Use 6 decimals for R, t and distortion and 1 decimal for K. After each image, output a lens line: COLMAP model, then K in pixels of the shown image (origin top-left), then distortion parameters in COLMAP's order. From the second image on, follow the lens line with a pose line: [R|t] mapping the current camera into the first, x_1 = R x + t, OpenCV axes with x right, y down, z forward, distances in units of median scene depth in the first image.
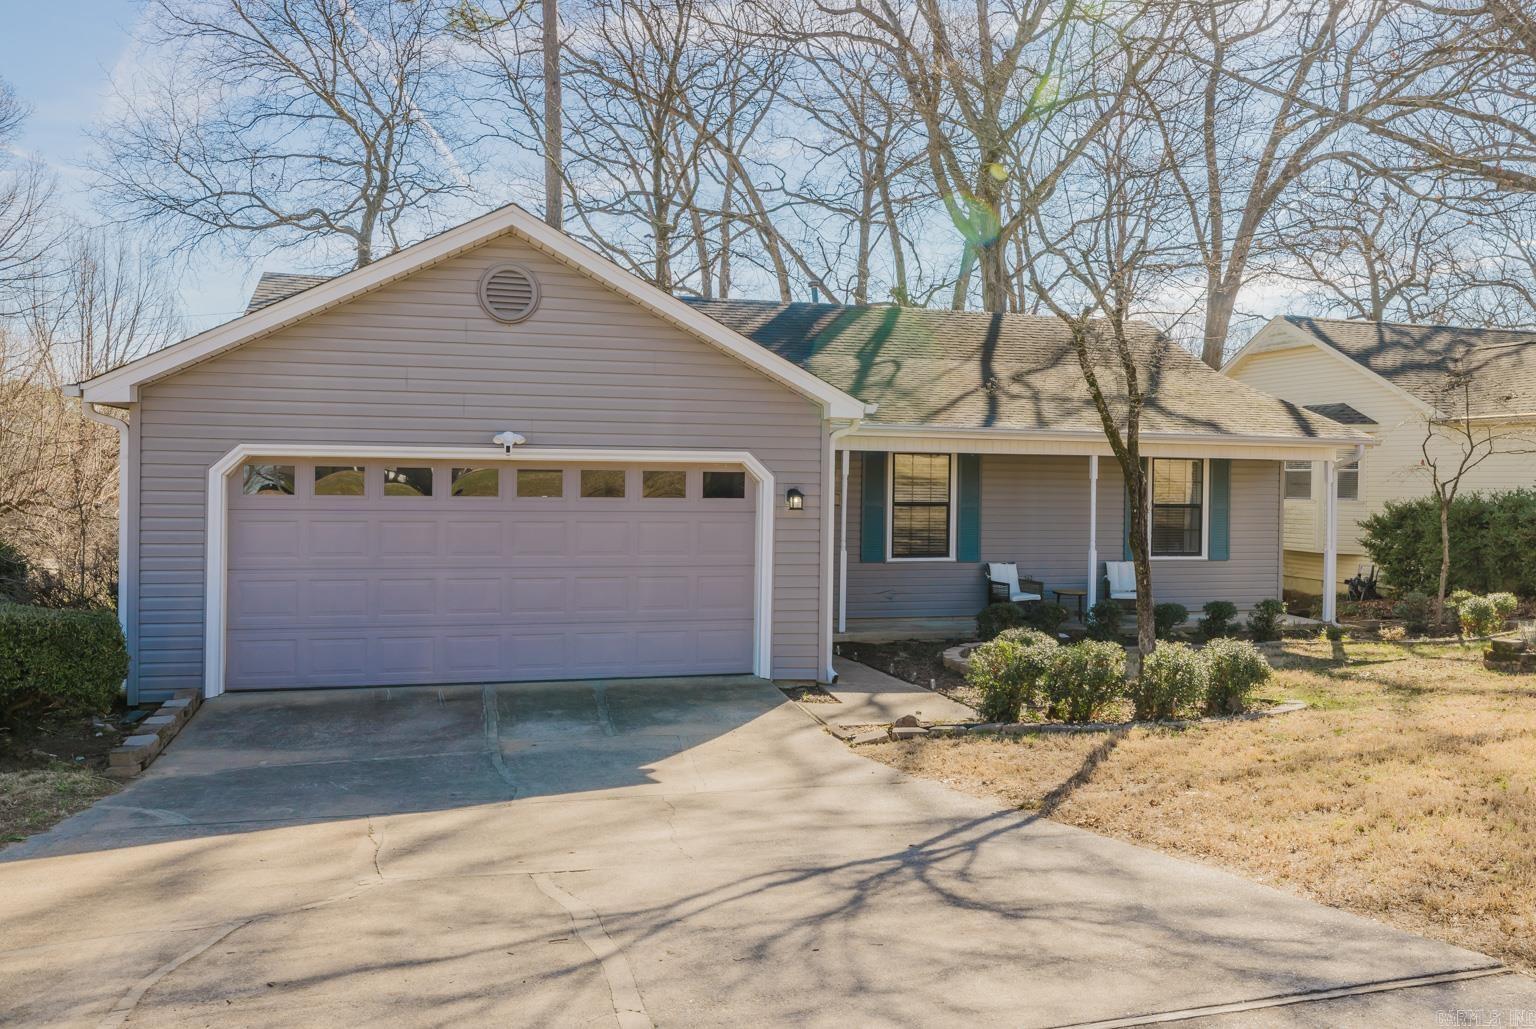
lens RADIAL K [[1206.2, 0, 773.5], [0, 1206.2, 500.3], [0, 0, 1]] dist [0.002357, 0.001989]
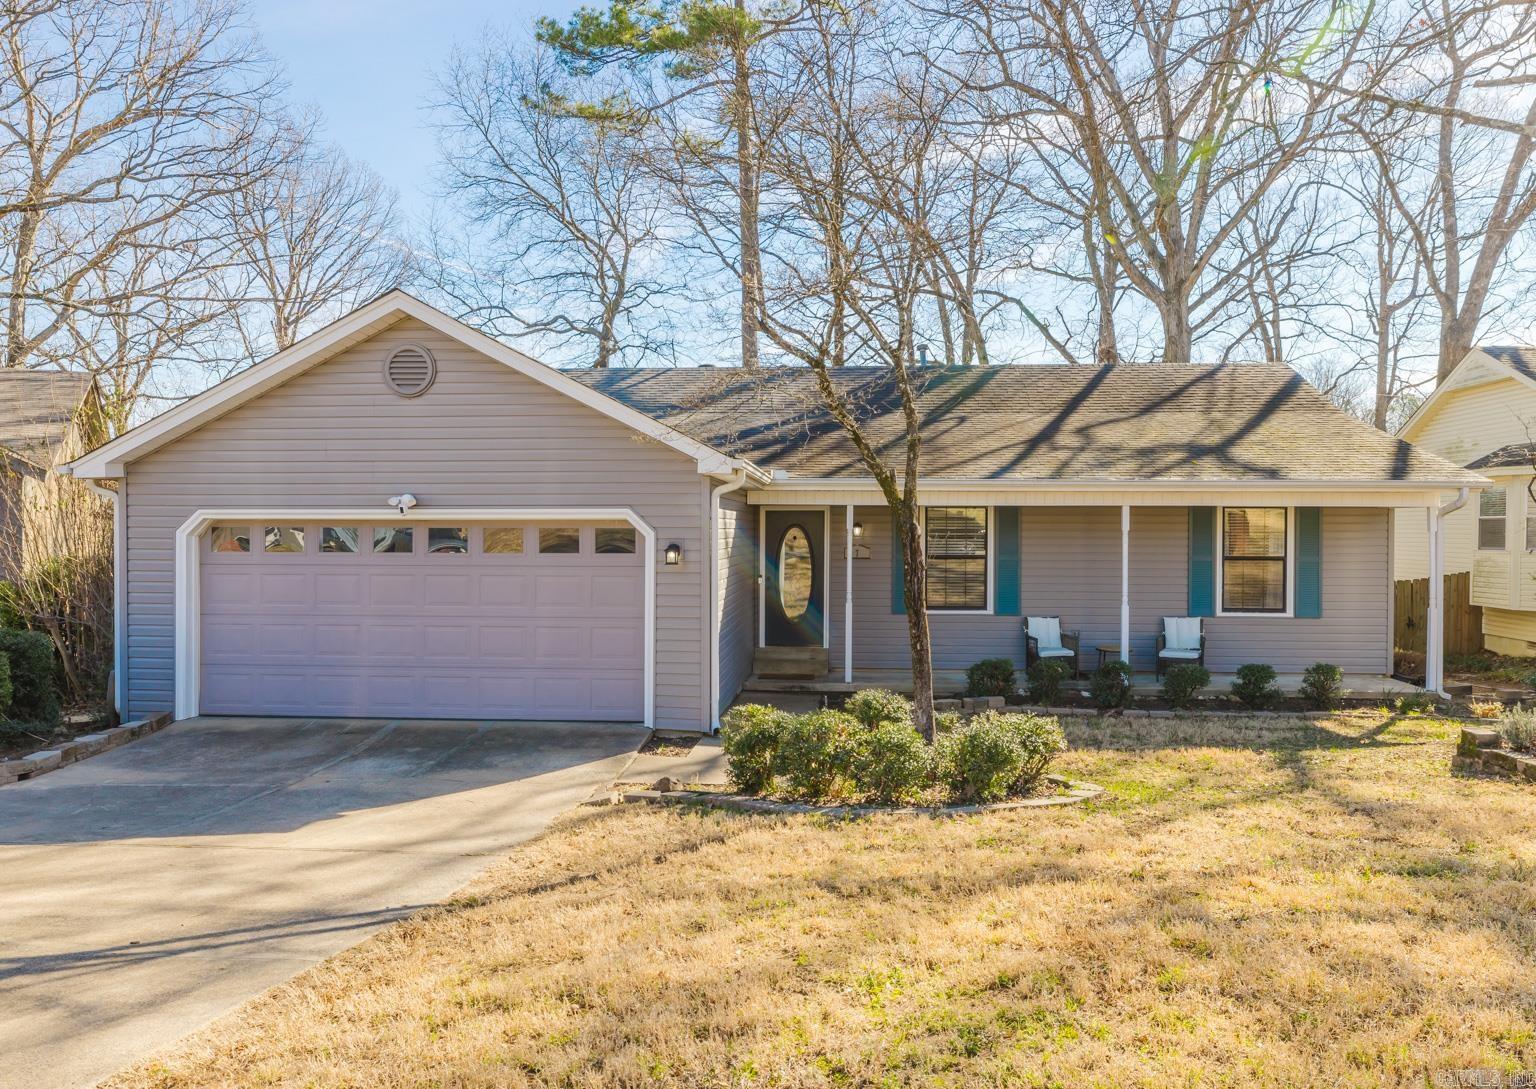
lens RADIAL K [[1028.4, 0, 766.2], [0, 1028.4, 547.1], [0, 0, 1]] dist [-0.016932, -0.001281]
pose [[0.940444, -0.004056, -0.339923, 0.385462], [0.002970, 0.999989, -0.003716, -0.003419], [0.339934, 0.002485, 0.940446, 0.206798]]
